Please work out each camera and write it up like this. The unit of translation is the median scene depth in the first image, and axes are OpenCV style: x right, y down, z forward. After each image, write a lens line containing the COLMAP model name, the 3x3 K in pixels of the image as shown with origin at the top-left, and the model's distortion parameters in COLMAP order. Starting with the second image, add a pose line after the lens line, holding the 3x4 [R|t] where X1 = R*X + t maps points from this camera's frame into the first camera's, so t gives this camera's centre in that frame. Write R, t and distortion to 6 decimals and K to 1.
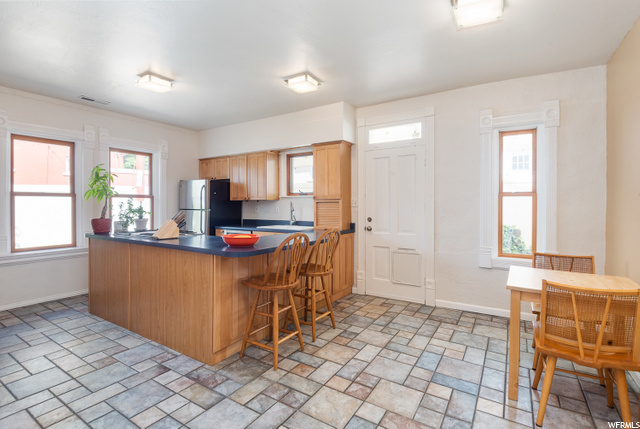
lens RADIAL K [[314.1, 0, 320.3], [0, 314.1, 209.1], [0, 0, 1]] dist [0.018741, -0.019627]
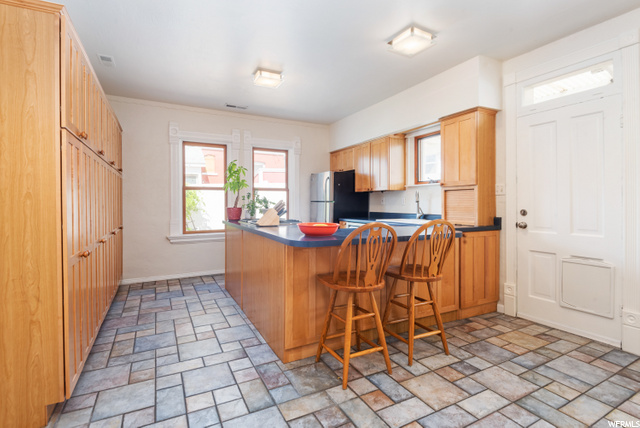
lens RADIAL K [[314.1, 0, 315.3], [0, 314.1, 205.3], [0, 0, 1]] dist [0.018741, -0.019627]
pose [[0.860714, 0.000901, -0.509088, 0.138429], [-0.003408, 0.999986, -0.003993, 0.025560], [0.509077, 0.005172, 0.860705, 0.170837]]
